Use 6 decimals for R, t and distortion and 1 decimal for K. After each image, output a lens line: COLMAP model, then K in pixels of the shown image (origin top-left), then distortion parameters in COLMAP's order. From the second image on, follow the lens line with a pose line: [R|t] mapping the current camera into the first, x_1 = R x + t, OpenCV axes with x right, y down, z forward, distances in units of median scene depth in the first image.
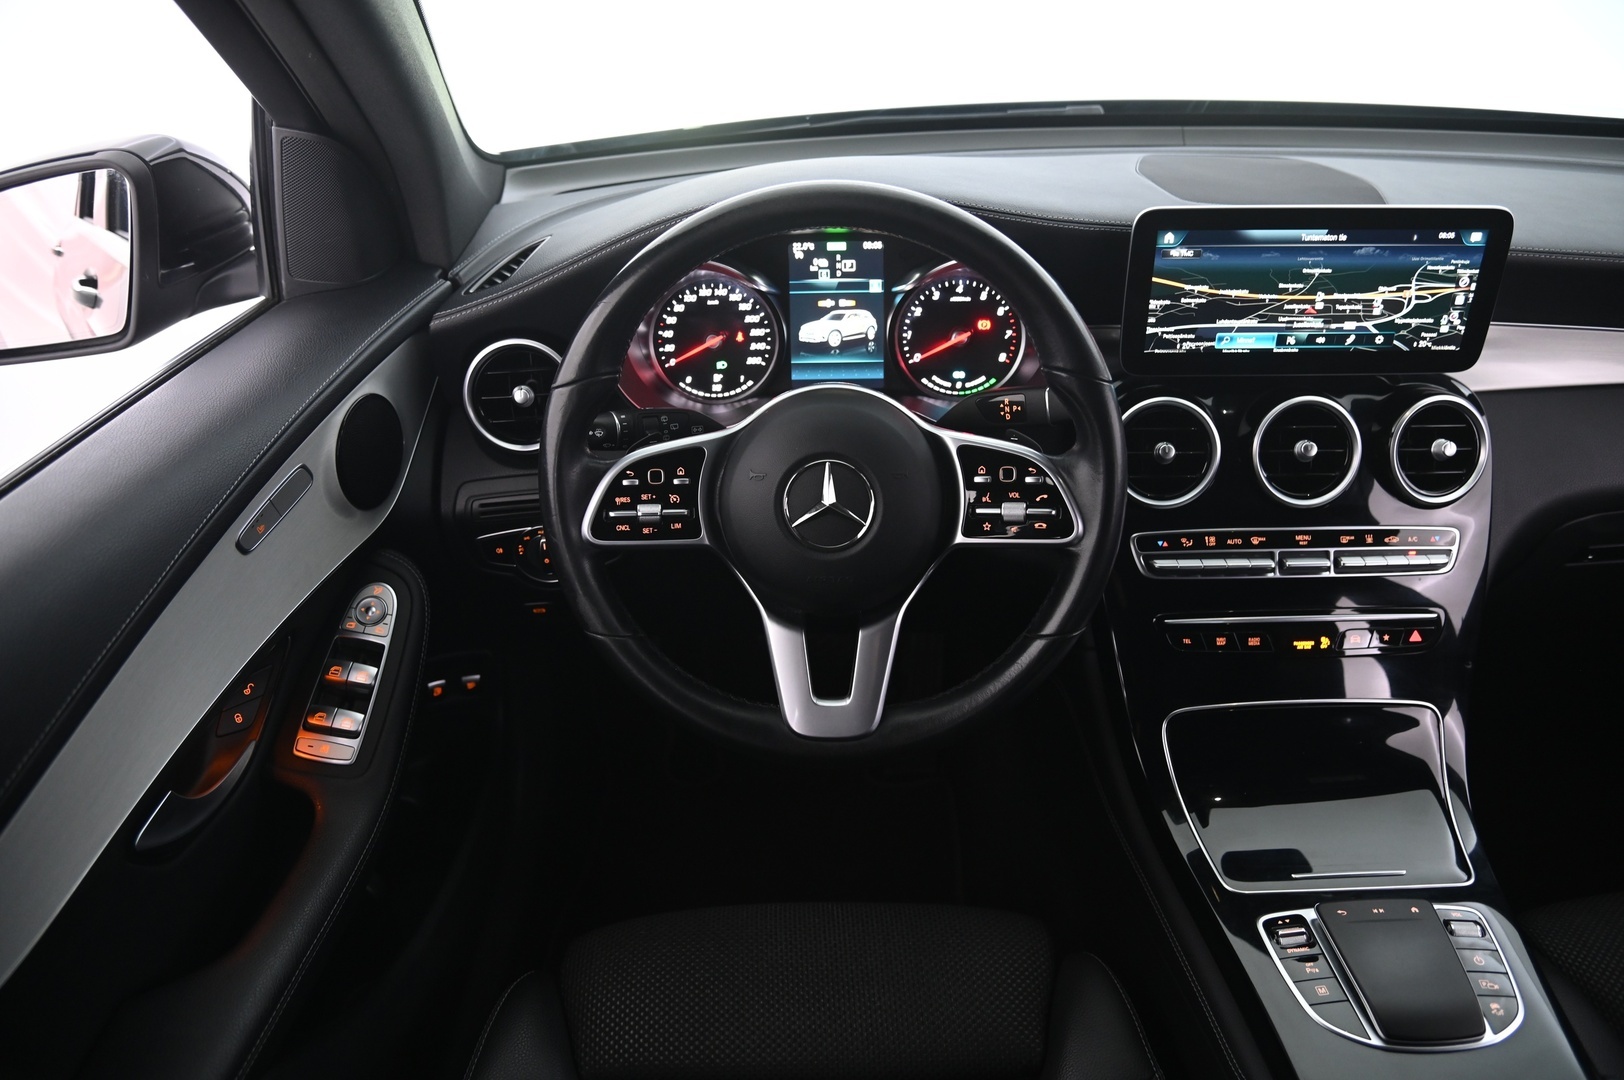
lens RADIAL K [[1115.0, 0, 805.8], [0, 1115.0, 549.7], [0, 0, 1]] dist [-0.118412, 0.056551]
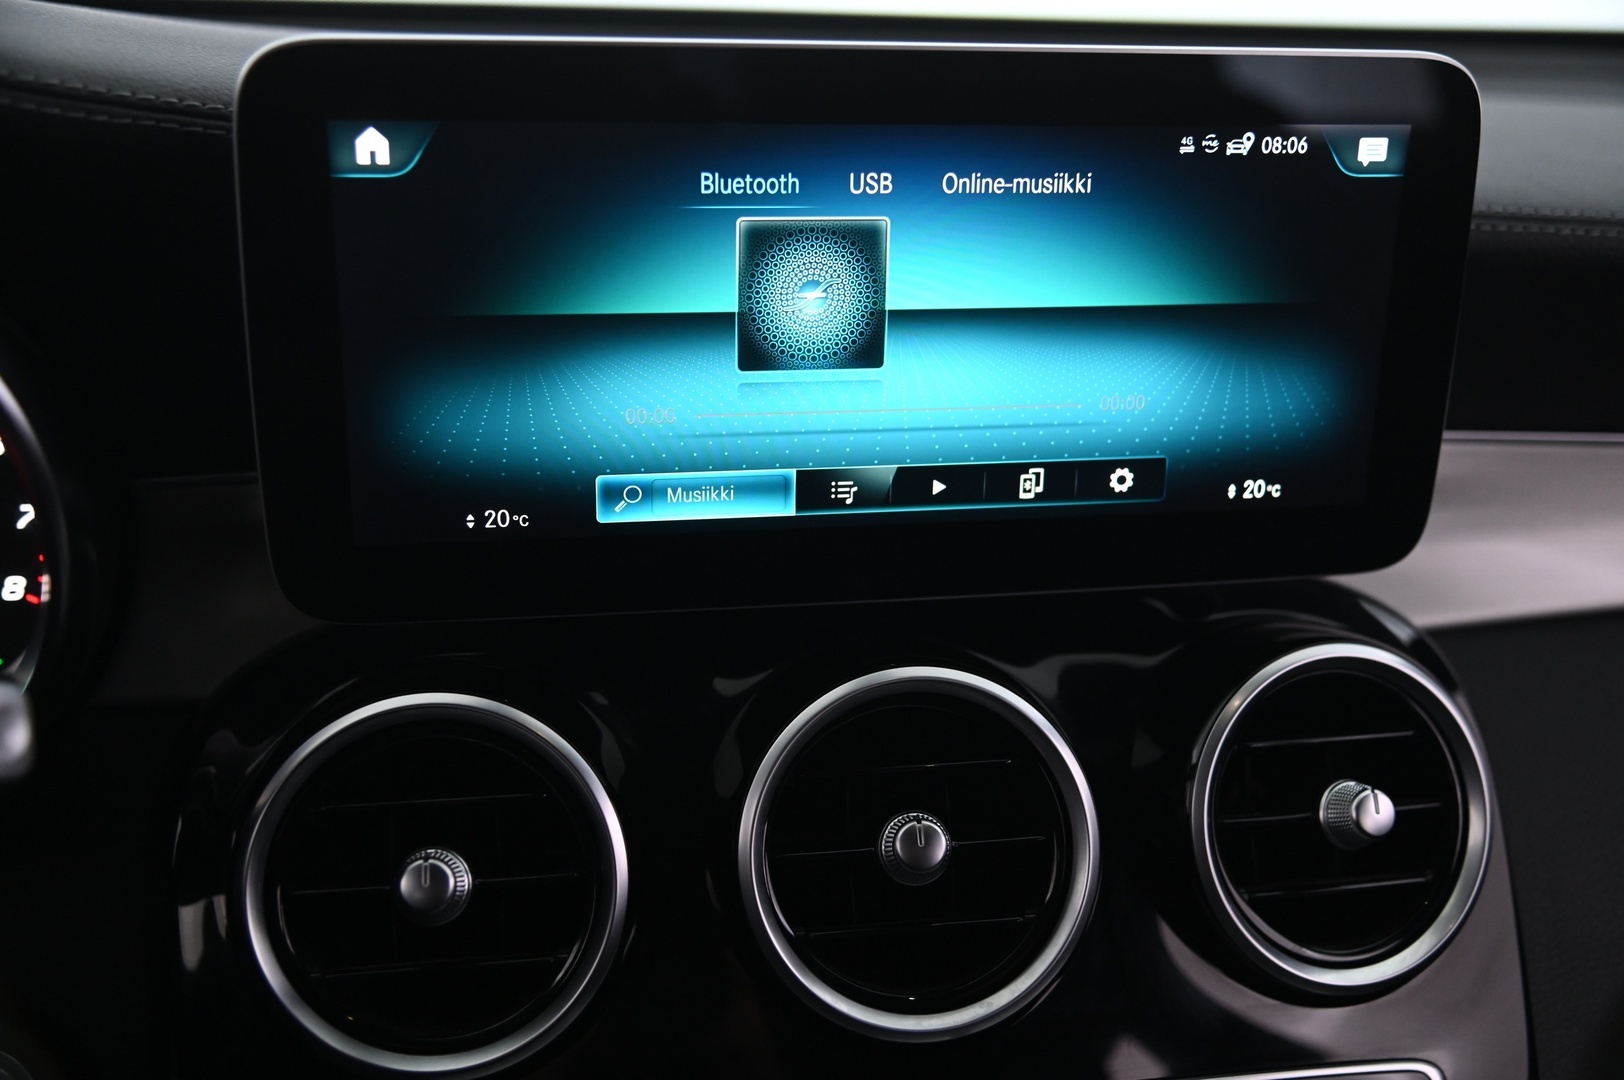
lens RADIAL K [[1734.4, 0, 824.4], [0, 1734.4, 543.4], [0, 0, 1]] dist [0.036399, 0.000000]
pose [[0.974241, -0.018599, 0.224741, 0.320750], [0.067545, 0.974906, -0.212124, -0.071026], [-0.215156, 0.221840, 0.951050, 0.518887]]
